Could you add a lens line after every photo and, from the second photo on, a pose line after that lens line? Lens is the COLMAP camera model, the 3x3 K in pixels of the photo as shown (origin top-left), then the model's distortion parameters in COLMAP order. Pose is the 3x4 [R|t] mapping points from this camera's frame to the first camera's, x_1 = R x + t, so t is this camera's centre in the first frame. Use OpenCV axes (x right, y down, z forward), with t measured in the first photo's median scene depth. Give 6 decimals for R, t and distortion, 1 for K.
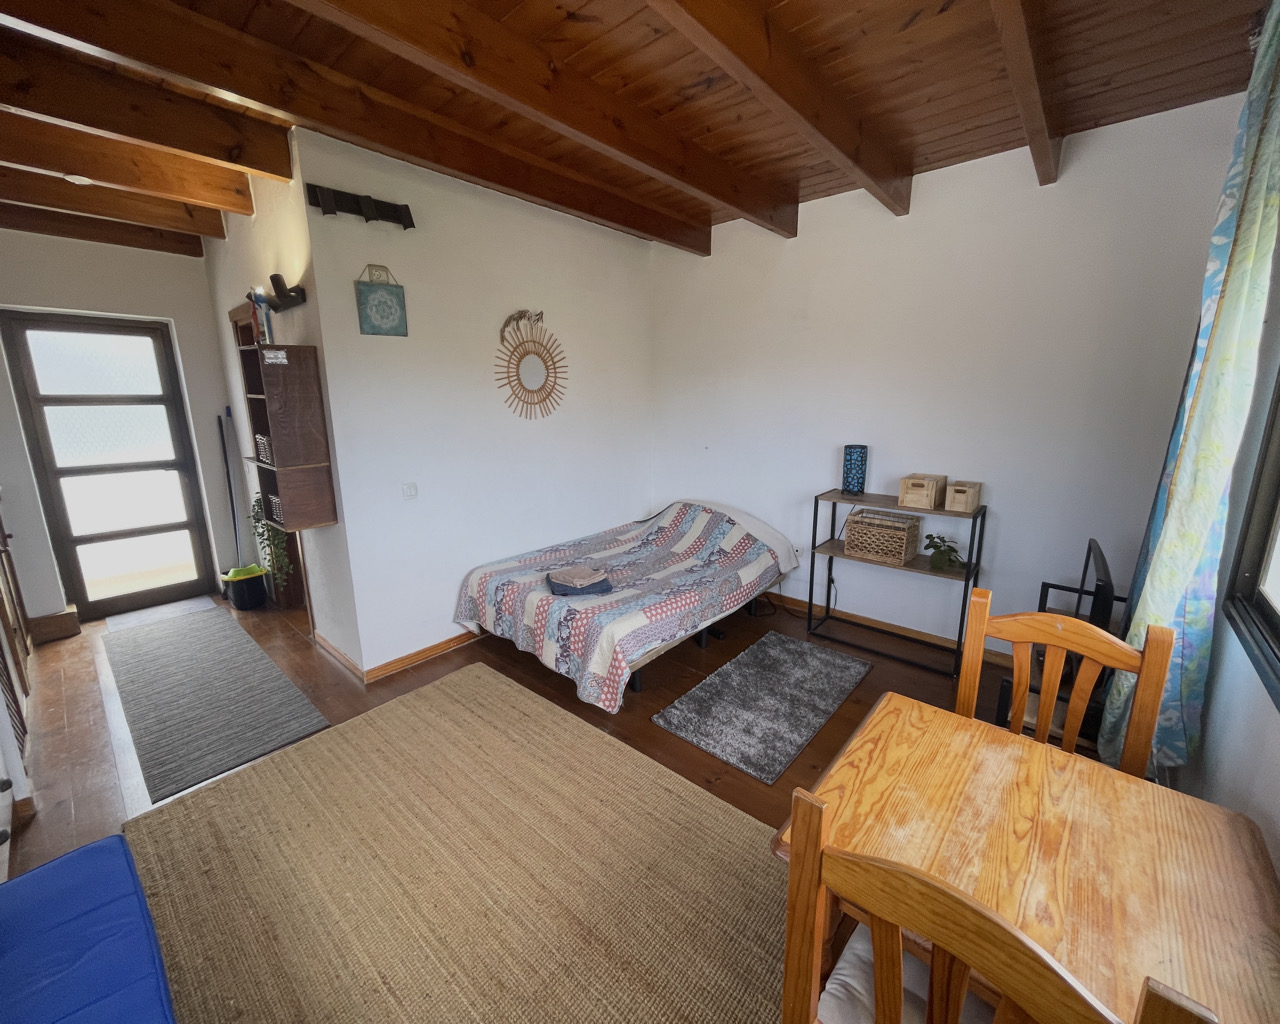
lens RADIAL K [[515.4, 0, 632.8], [0, 515.4, 503.9], [0, 0, 1]] dist [-0.004309, 0.000933]
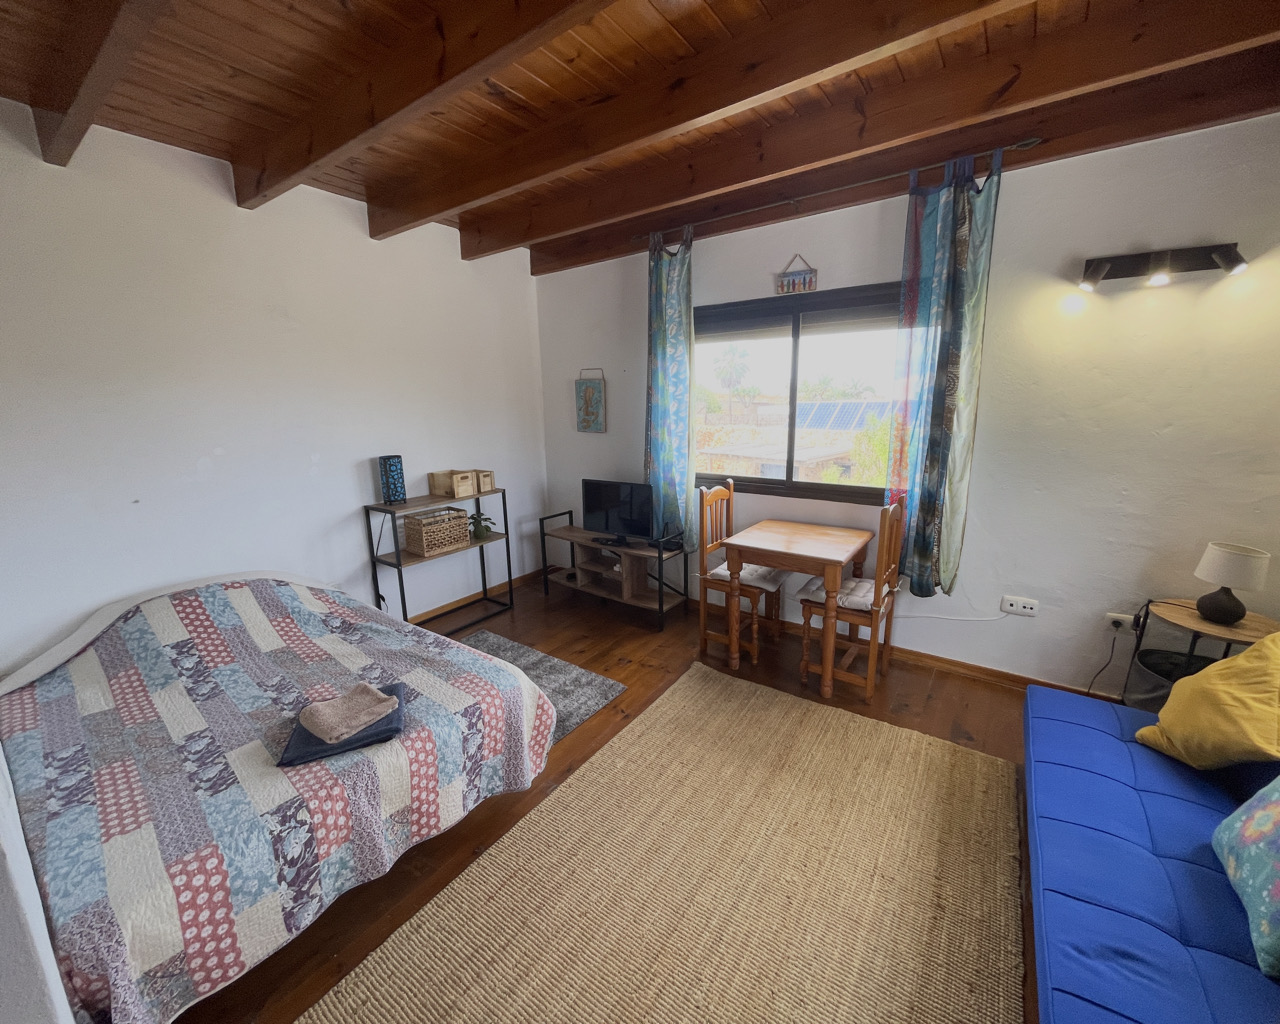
lens RADIAL K [[515.4, 0, 636.3], [0, 515.4, 521.6], [0, 0, 1]] dist [-0.004309, 0.000933]
pose [[-0.104376, -0.218373, 0.970267, -0.634143], [0.234129, 0.942782, 0.237373, -0.119947], [-0.966586, 0.251944, -0.047276, 0.626996]]
